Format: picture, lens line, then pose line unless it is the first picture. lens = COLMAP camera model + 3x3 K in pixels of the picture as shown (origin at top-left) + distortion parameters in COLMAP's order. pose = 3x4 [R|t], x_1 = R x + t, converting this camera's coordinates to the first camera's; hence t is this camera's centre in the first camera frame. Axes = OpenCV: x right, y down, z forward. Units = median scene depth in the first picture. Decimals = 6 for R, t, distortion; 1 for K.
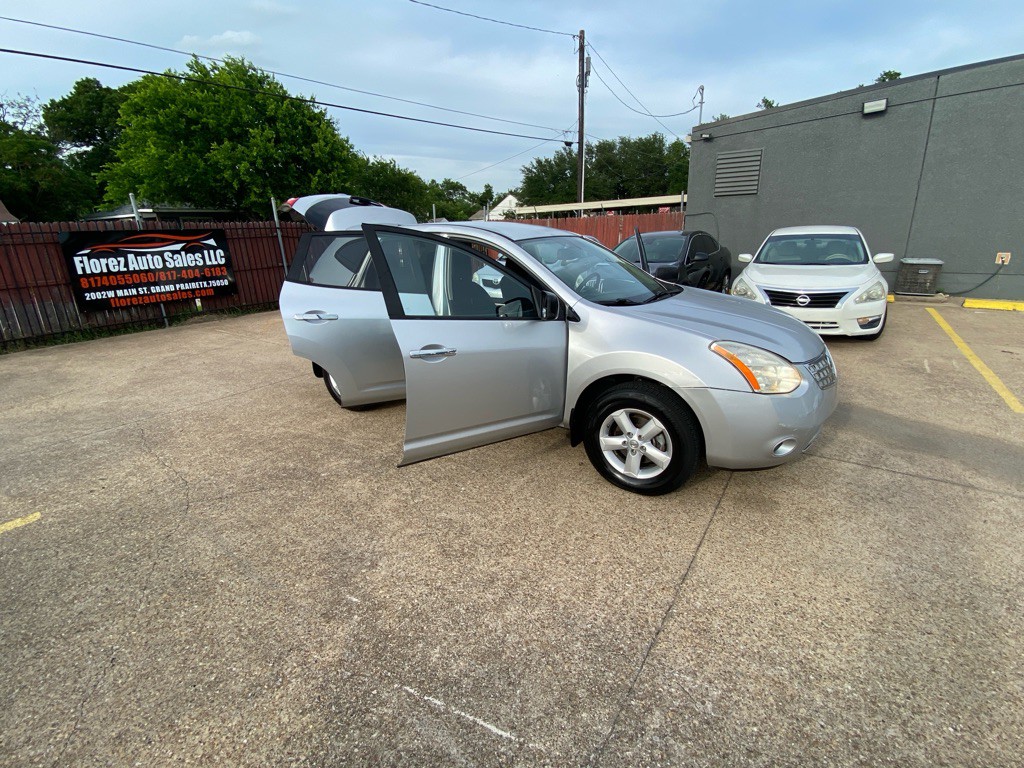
lens RADIAL K [[471.9, 0, 509.5], [0, 471.9, 383.6], [0, 0, 1]] dist [0.013288, -0.018060]
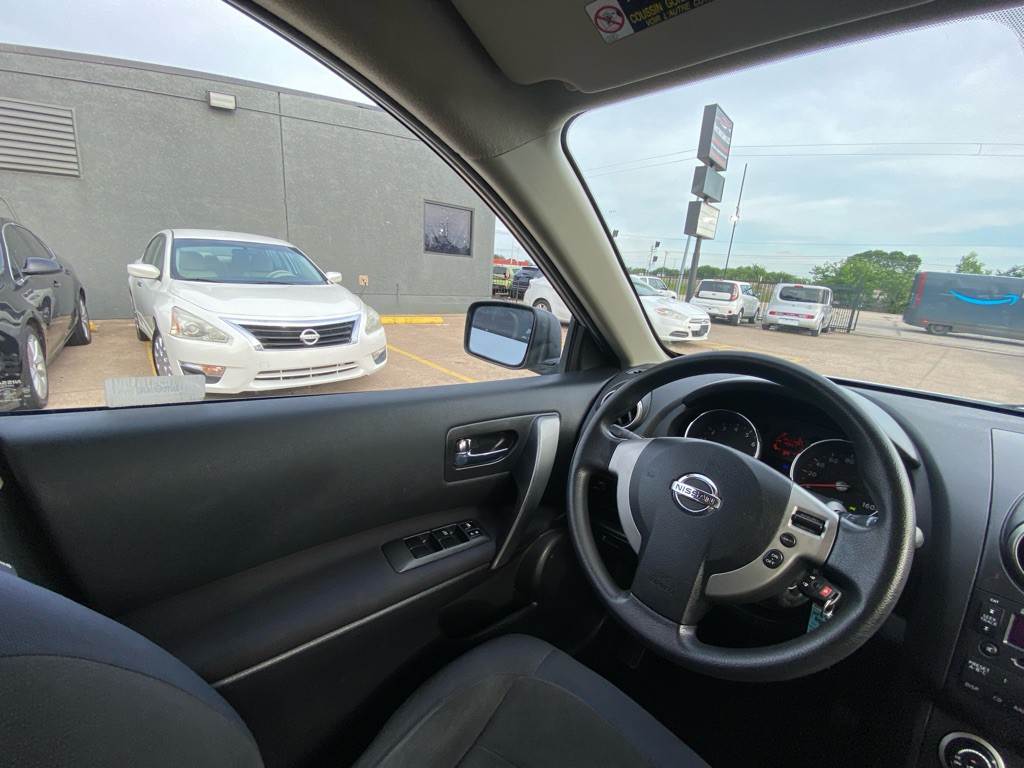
lens RADIAL K [[415.7, 0, 506.7], [0, 415.7, 389.4], [0, 0, 1]] dist [-0.014489, -0.001813]
pose [[0.248068, -0.220992, 0.943199, 0.171134], [0.224173, 0.960301, 0.166040, -0.185391], [-0.942448, 0.170251, 0.287760, 0.777866]]
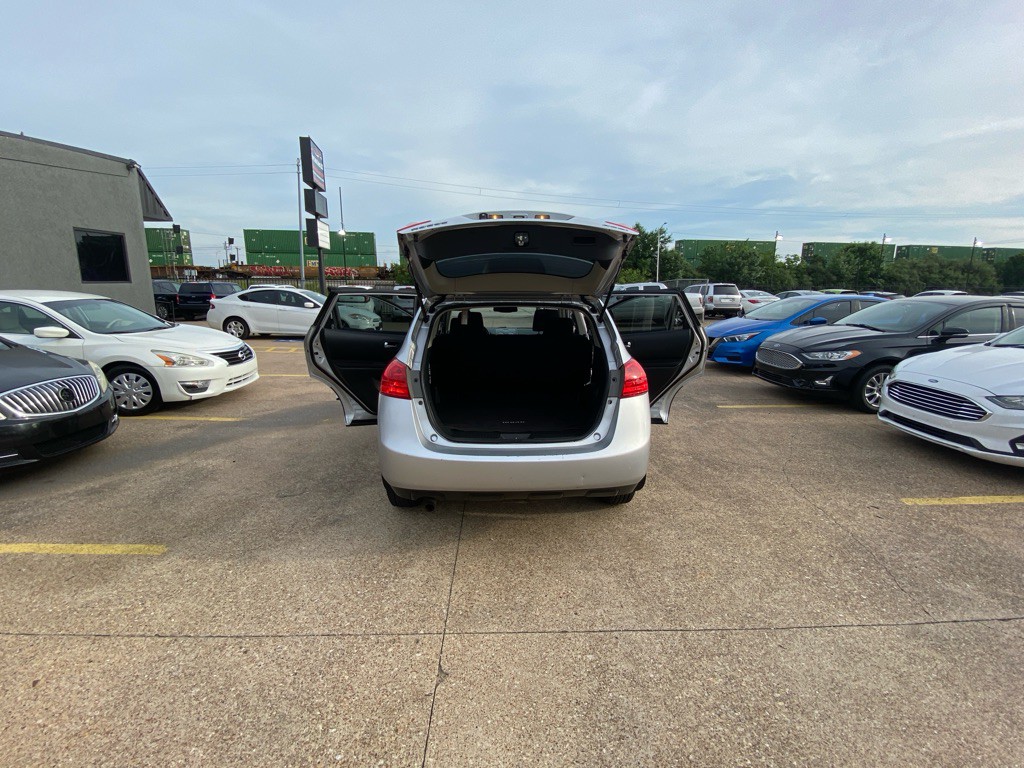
lens RADIAL K [[471.9, 0, 512.7], [0, 471.9, 388.9], [0, 0, 1]] dist [0.013288, -0.018060]
pose [[-0.587651, -0.152409, 0.794631, -0.839000], [0.254028, 0.897688, 0.360035, -0.454109], [-0.768203, 0.413433, -0.488812, 1.441036]]
